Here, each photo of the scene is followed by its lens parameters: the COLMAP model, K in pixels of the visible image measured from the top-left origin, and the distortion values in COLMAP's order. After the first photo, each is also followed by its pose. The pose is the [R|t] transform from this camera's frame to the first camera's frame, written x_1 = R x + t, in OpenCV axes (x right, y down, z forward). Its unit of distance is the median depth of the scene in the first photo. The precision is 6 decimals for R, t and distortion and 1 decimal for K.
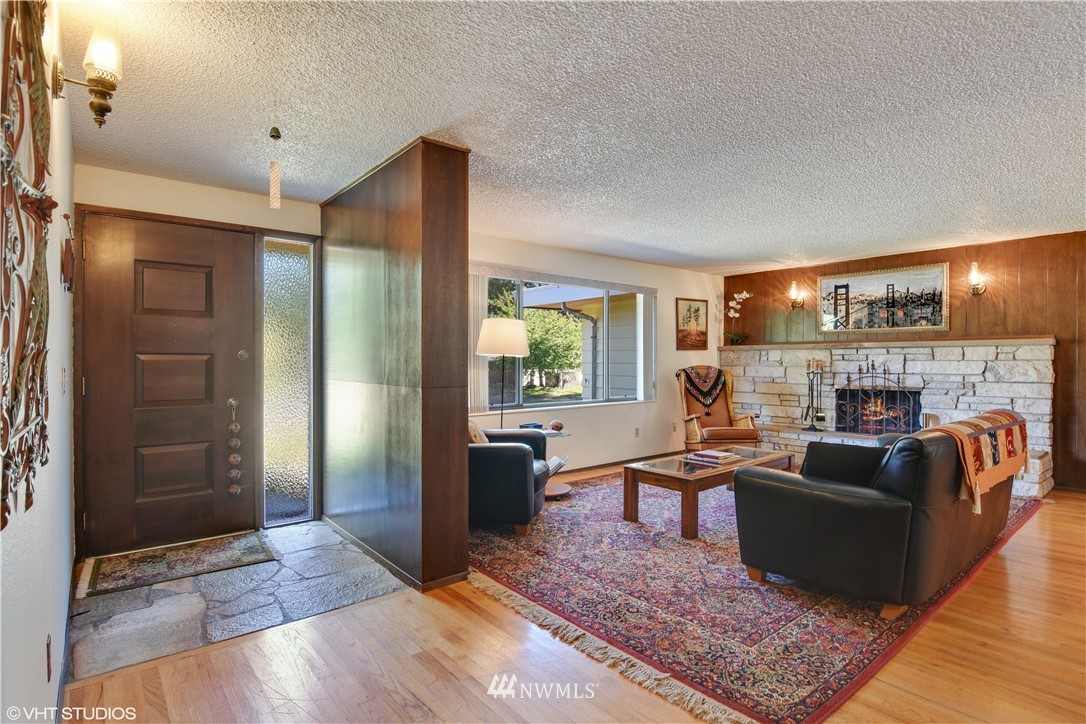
lens RADIAL K [[533.5, 0, 541.3], [0, 533.5, 361.7], [0, 0, 1]] dist [-0.020372, -0.001776]
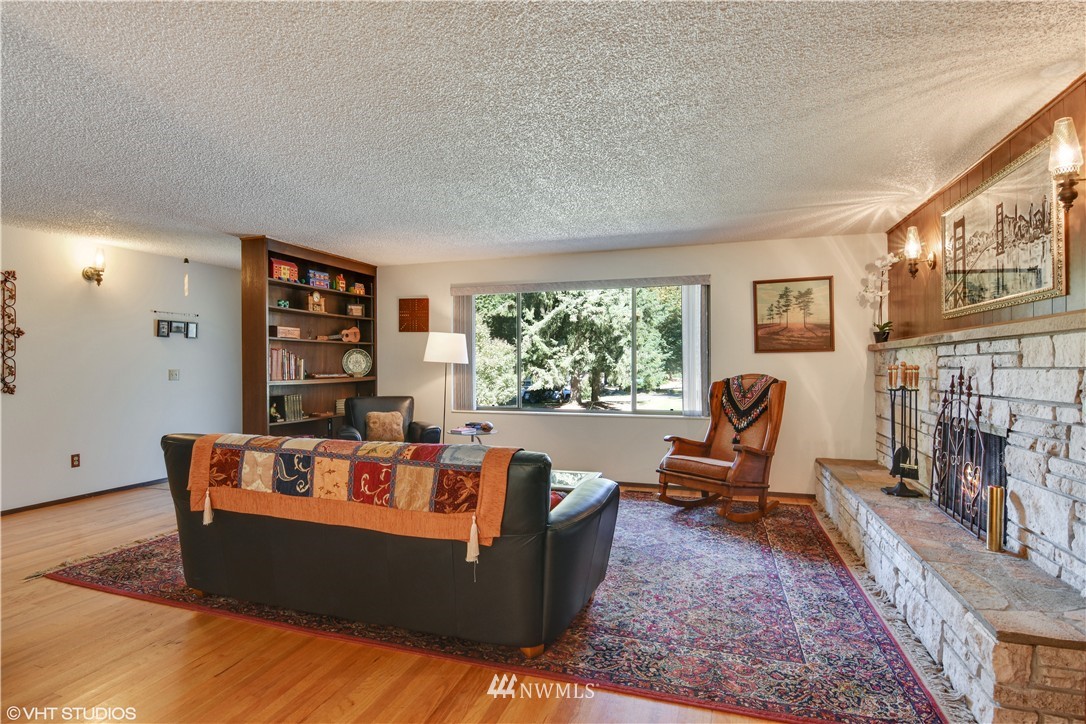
lens RADIAL K [[545.6, 0, 542.5], [0, 545.6, 362.2], [0, 0, 1]] dist [0.003512, 0.000126]
pose [[0.535678, -0.004146, -0.844412, 0.731220], [-0.006780, 0.999935, -0.009211, -0.000021], [0.844395, 0.010659, 0.535615, 0.353523]]
